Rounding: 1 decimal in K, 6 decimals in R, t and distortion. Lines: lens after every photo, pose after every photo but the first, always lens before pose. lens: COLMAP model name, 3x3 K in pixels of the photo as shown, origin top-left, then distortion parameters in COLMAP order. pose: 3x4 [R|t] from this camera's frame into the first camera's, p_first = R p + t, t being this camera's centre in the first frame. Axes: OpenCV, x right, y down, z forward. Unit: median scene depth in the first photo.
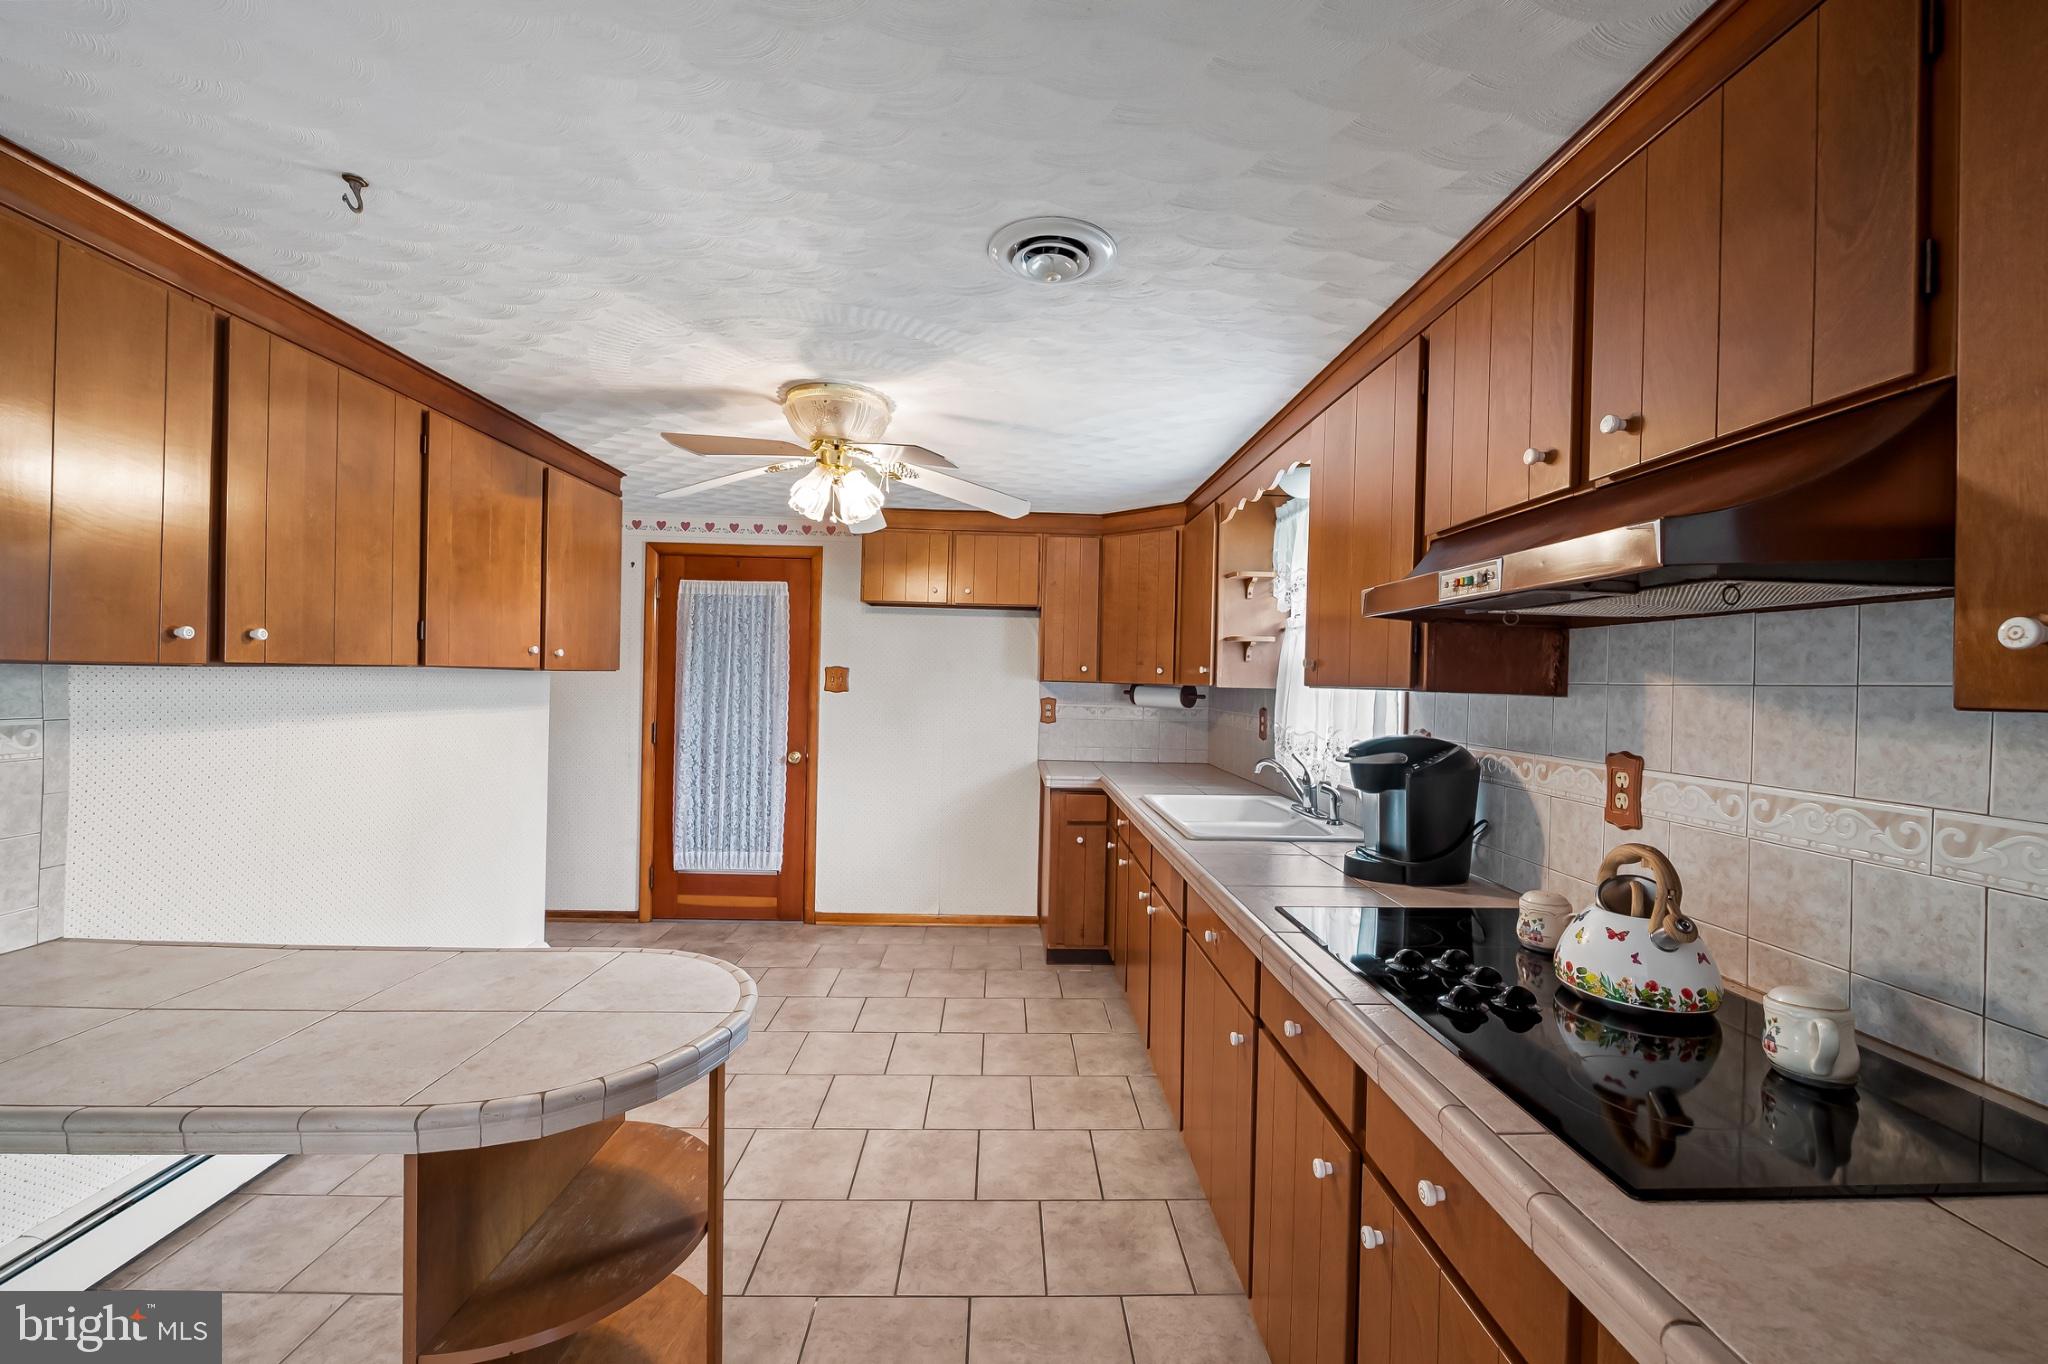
lens RADIAL K [[816.0, 0, 1027.5], [0, 816.0, 676.0], [0, 0, 1]] dist [-0.009327, -0.000438]
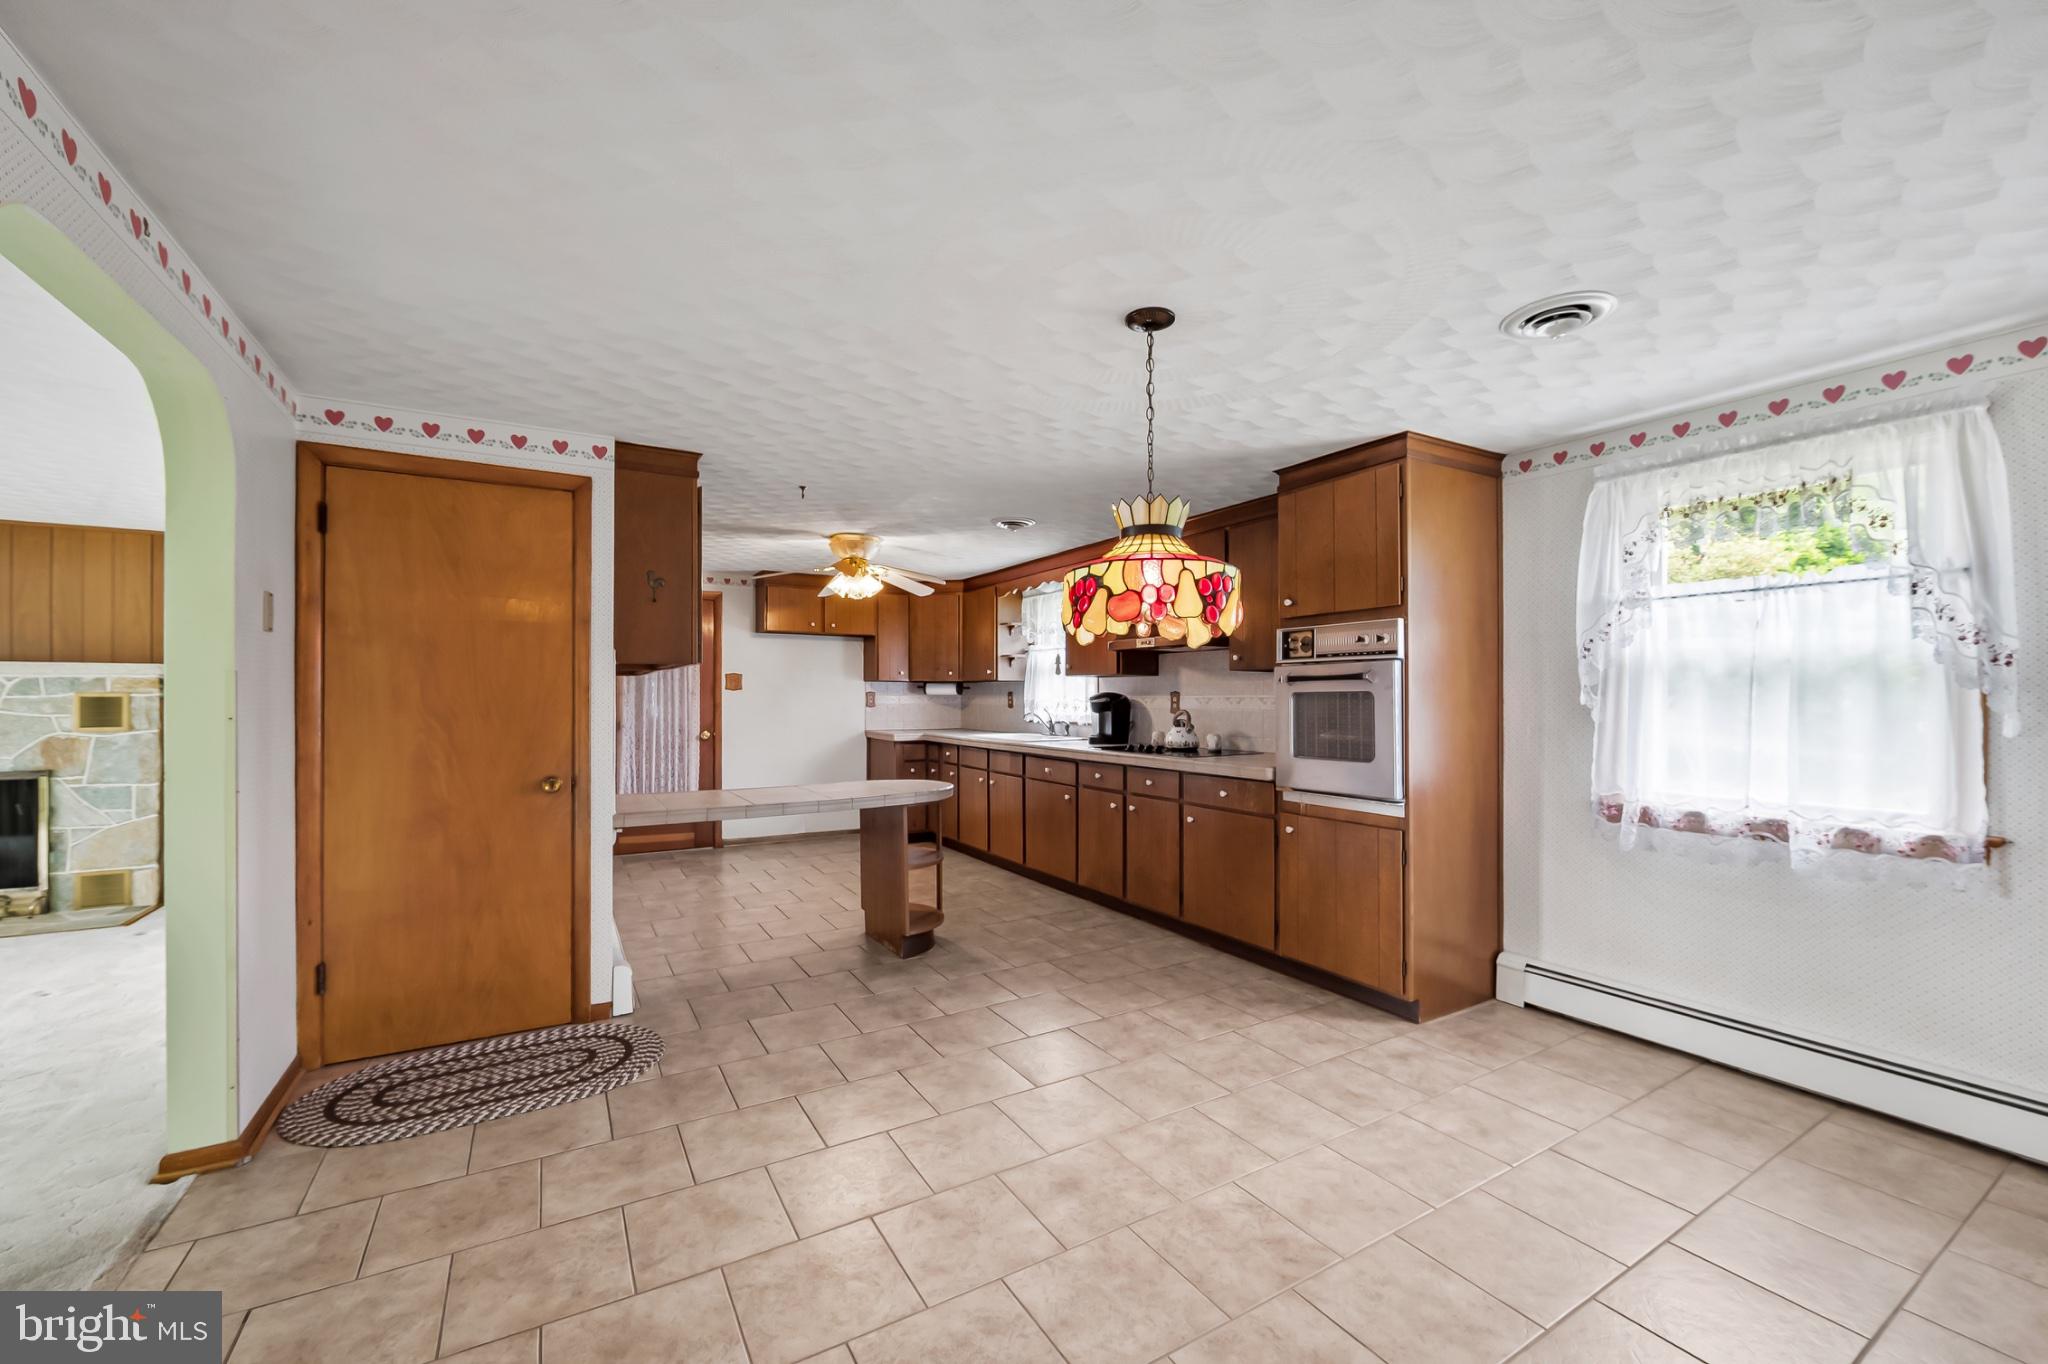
lens RADIAL K [[810.4, 0, 1024.6], [0, 810.4, 692.0], [0, 0, 1]] dist [-0.007157, 0.000041]
pose [[0.876954, -0.020056, 0.480156, -0.648233], [0.018365, 0.999798, 0.008219, 0.026795], [-0.480223, 0.001610, 0.877145, -0.749351]]
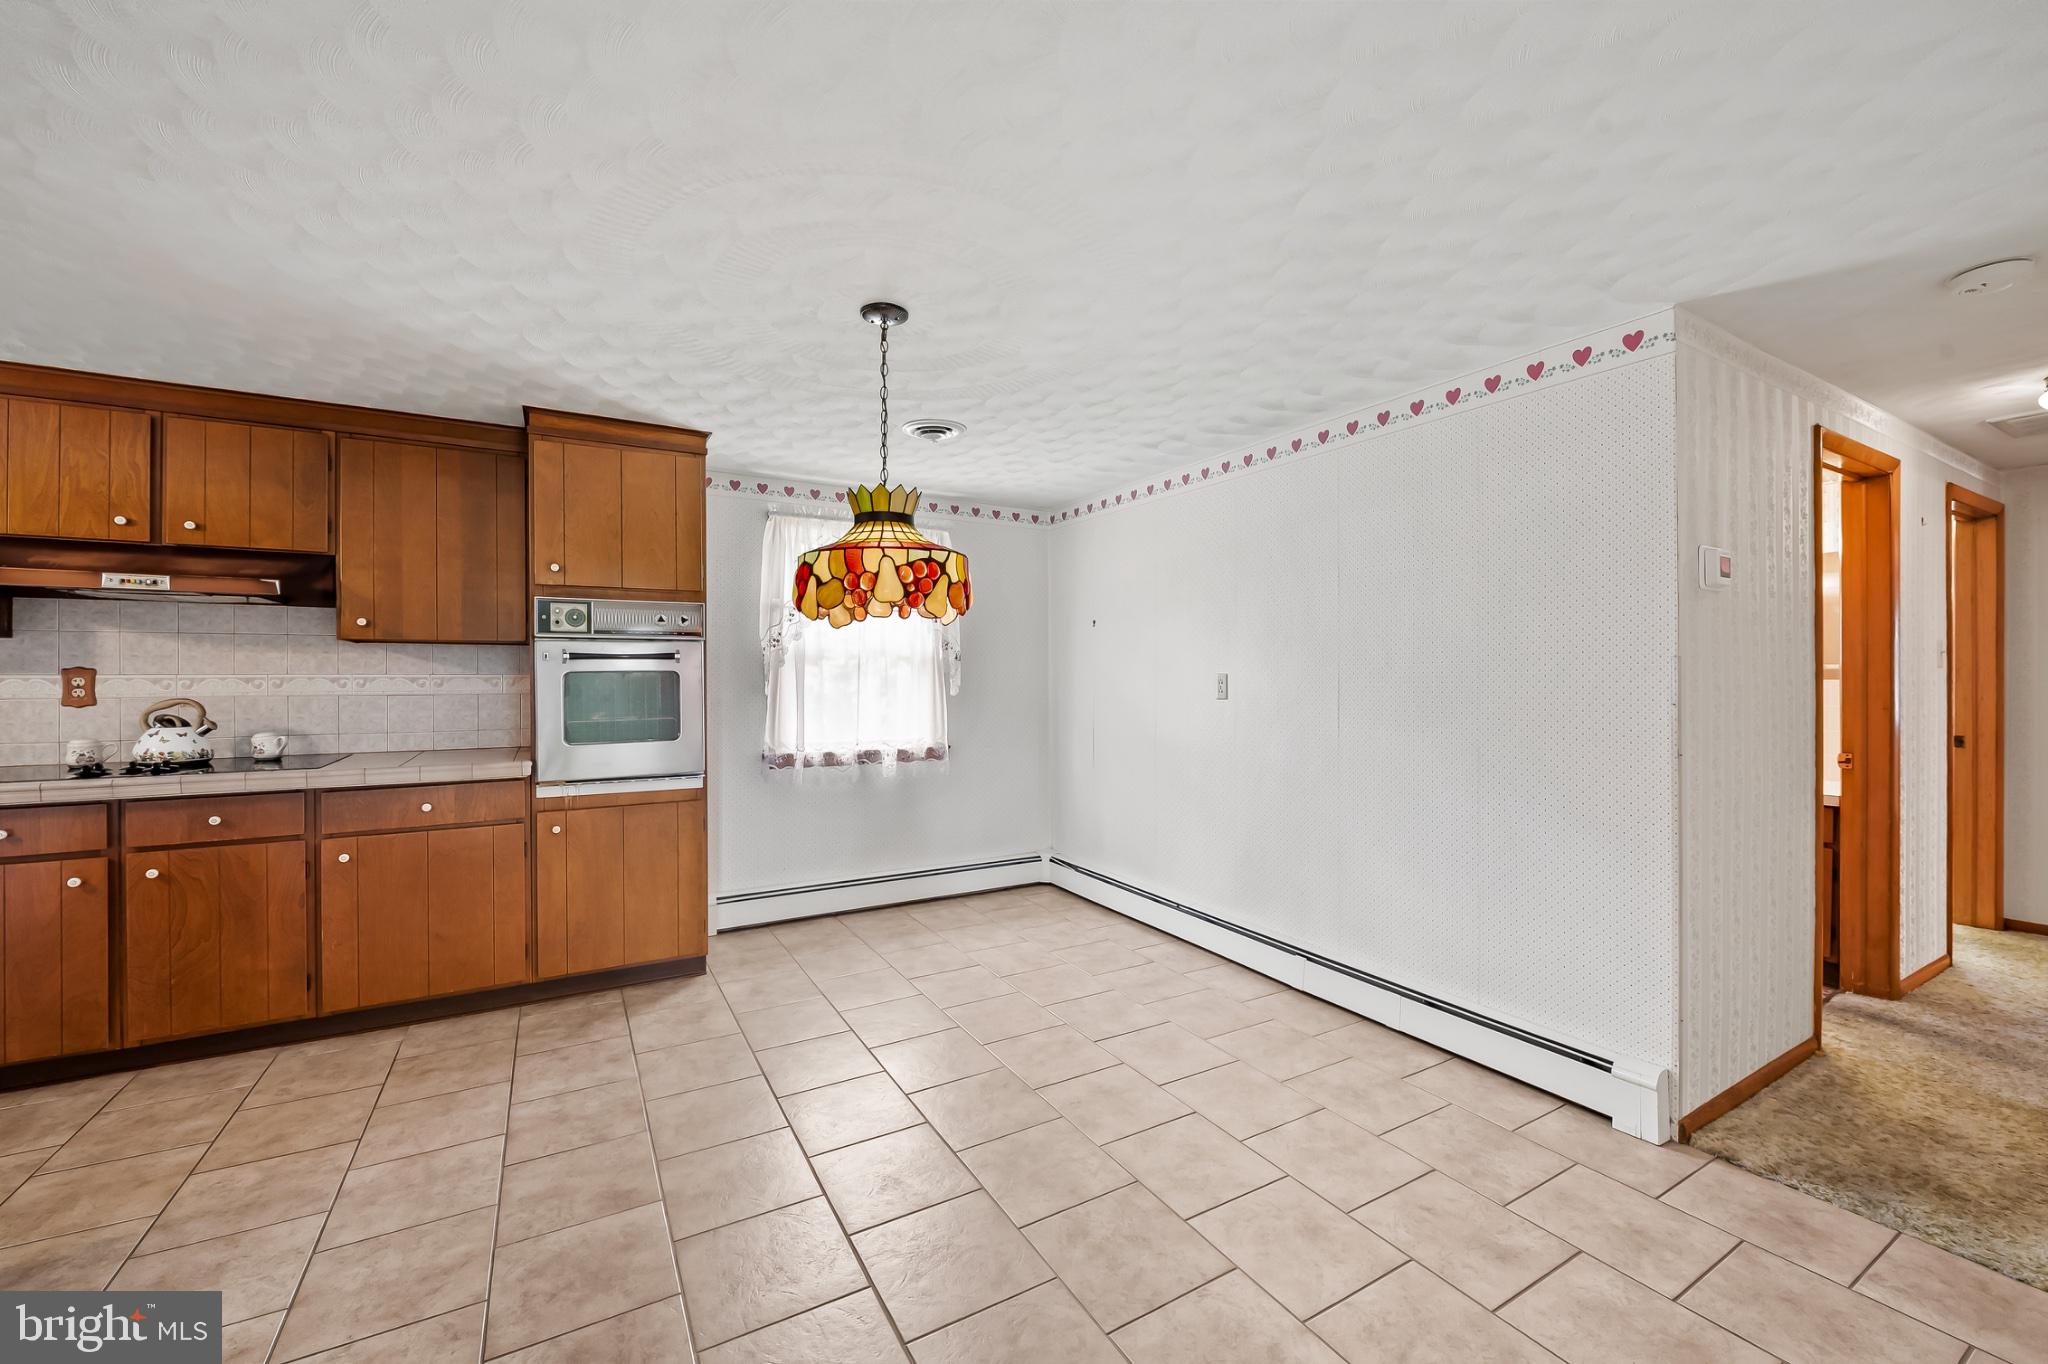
lens RADIAL K [[810.6, 0, 1030.5], [0, 810.6, 675.6], [0, 0, 1]] dist [-0.010027, -0.000325]
pose [[-0.474696, -0.023110, 0.879846, -0.896814], [-0.013030, 0.999730, 0.019229, 0.022514], [-0.880053, -0.002336, -0.474869, -0.030893]]
